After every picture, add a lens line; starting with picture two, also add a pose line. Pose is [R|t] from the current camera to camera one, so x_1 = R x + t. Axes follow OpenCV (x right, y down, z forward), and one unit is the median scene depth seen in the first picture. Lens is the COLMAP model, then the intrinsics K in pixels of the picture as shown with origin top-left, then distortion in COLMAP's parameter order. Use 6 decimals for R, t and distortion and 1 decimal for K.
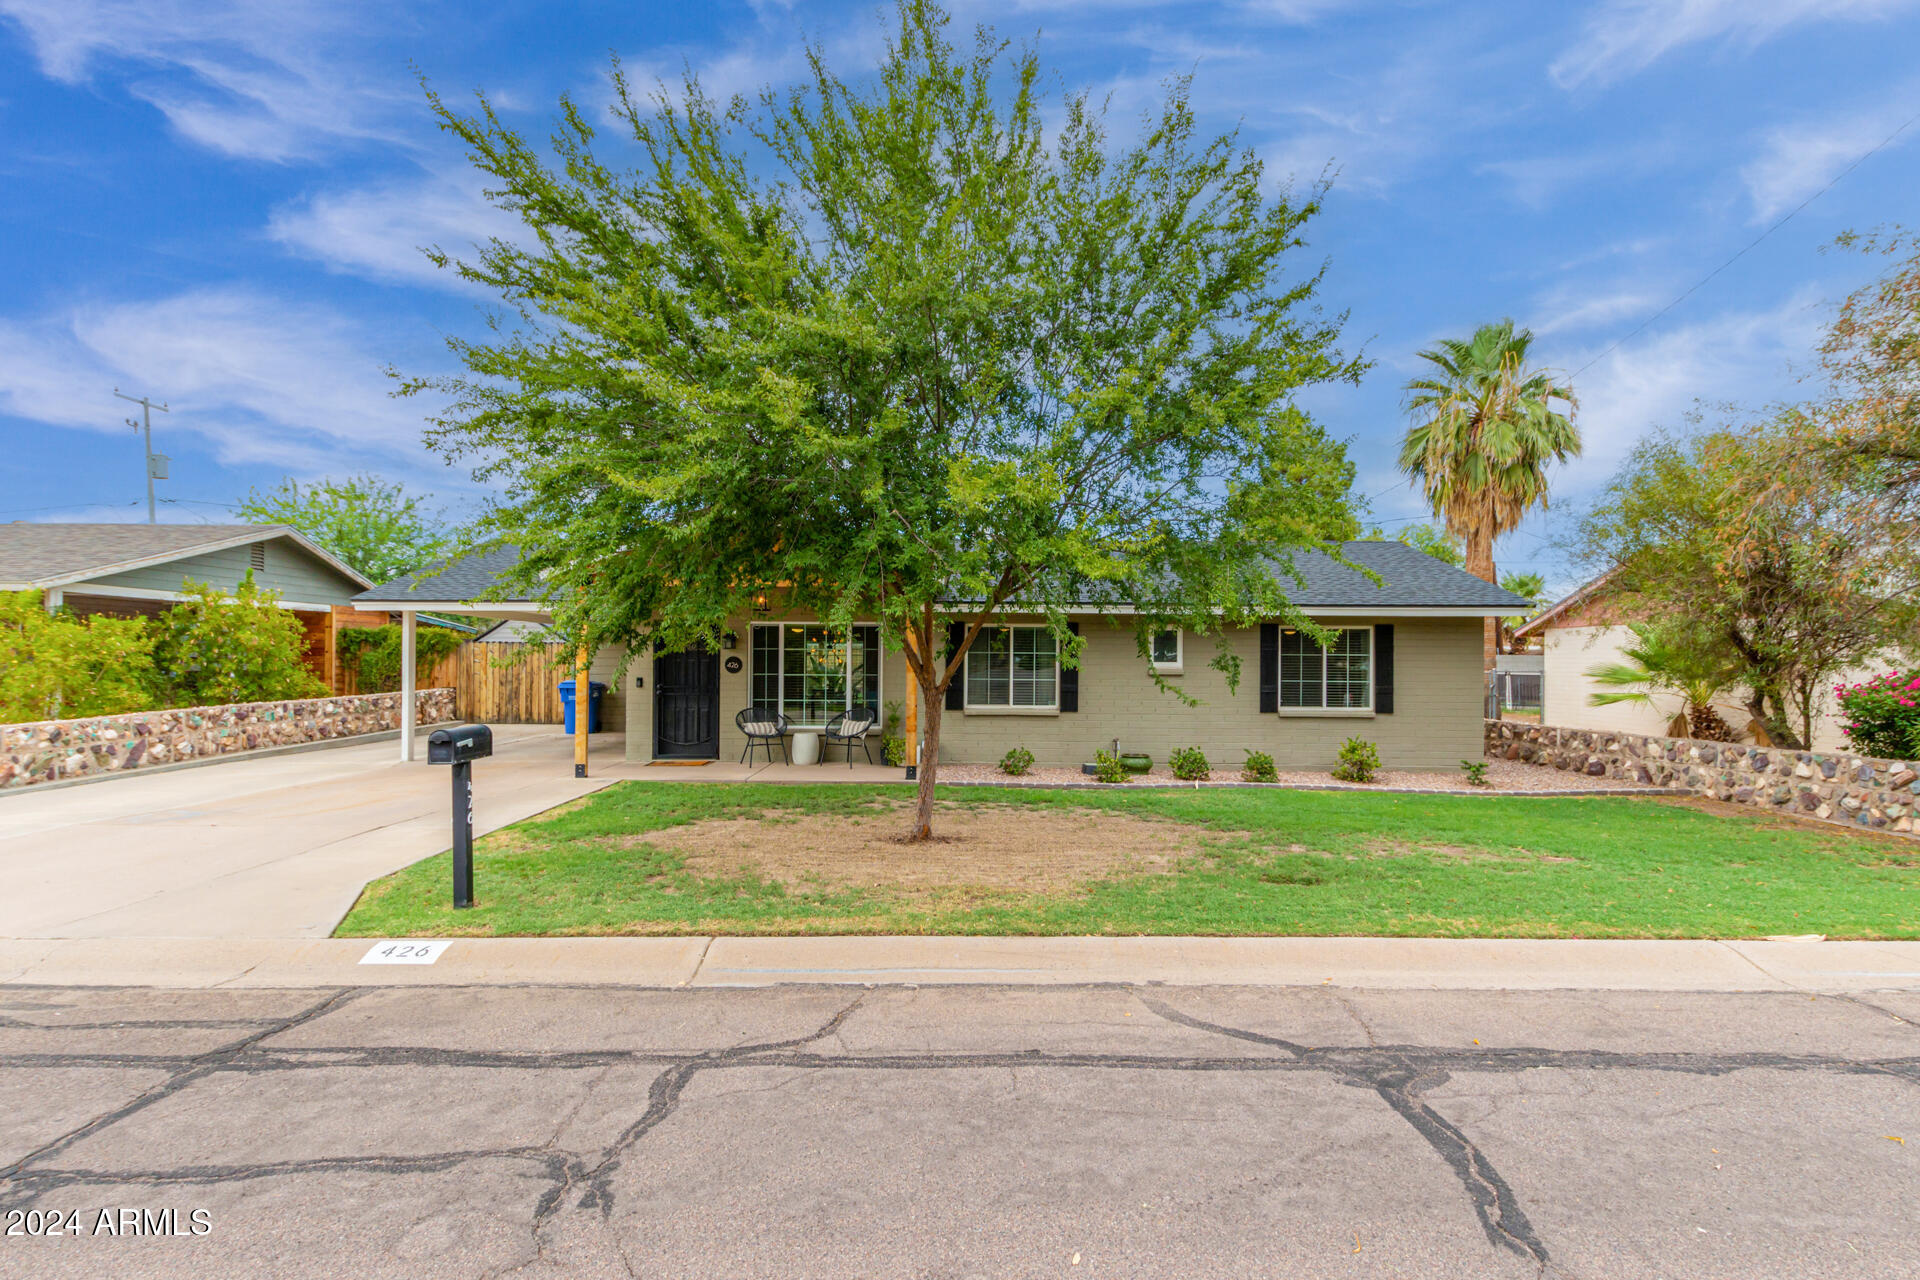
lens RADIAL K [[910.5, 0, 960.0], [0, 910.5, 640.0], [0, 0, 1]] dist [-0.002552, -0.000778]
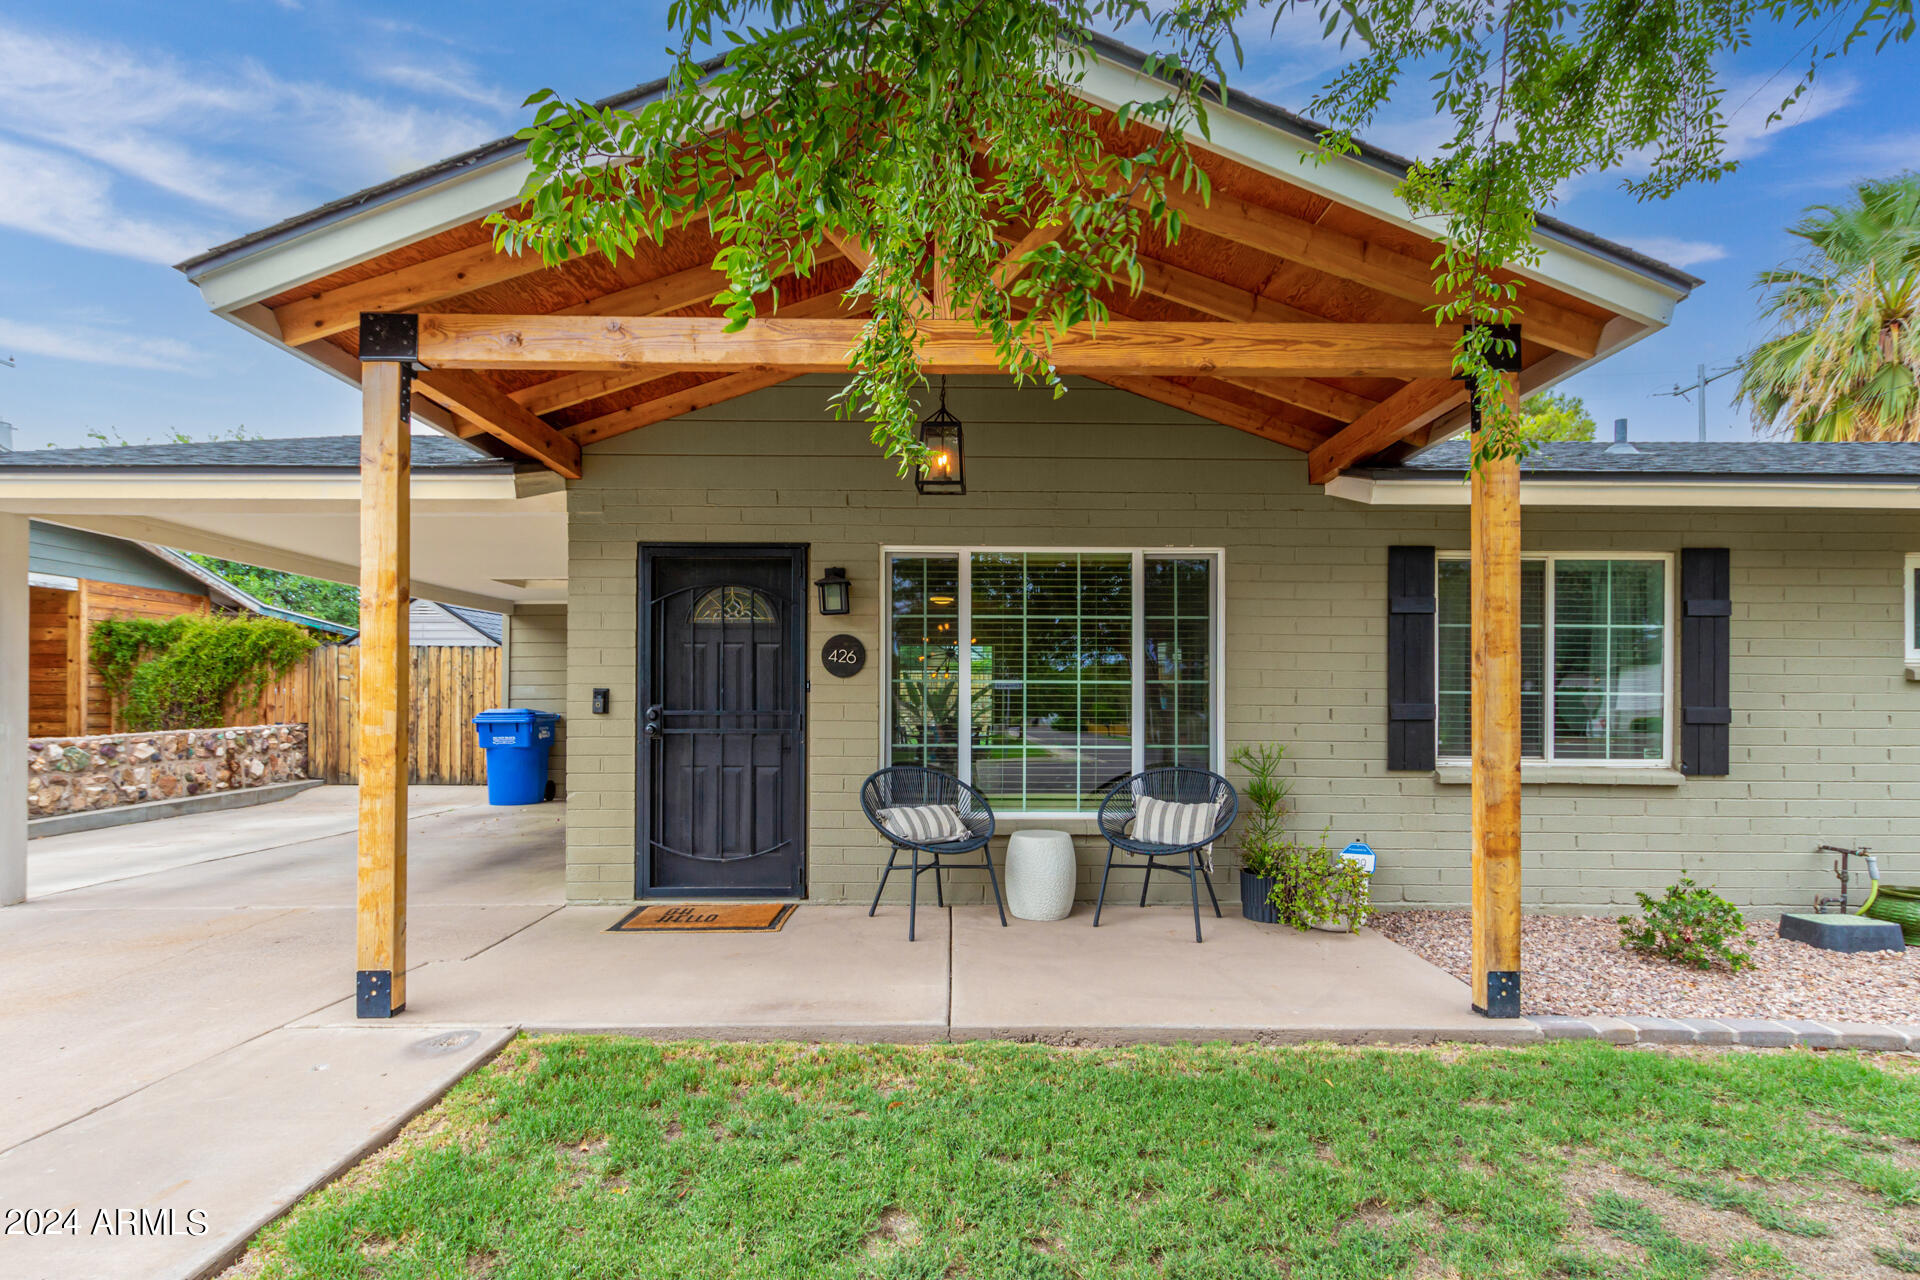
lens RADIAL K [[917.2, 0, 965.6], [0, 917.2, 670.1], [0, 0, 1]] dist [0.003685, -0.000063]
pose [[0.999995, -0.001643, 0.002740, -0.181066], [0.001673, 0.999939, -0.010913, 0.034485], [-0.002721, 0.010918, 0.999937, 0.555992]]
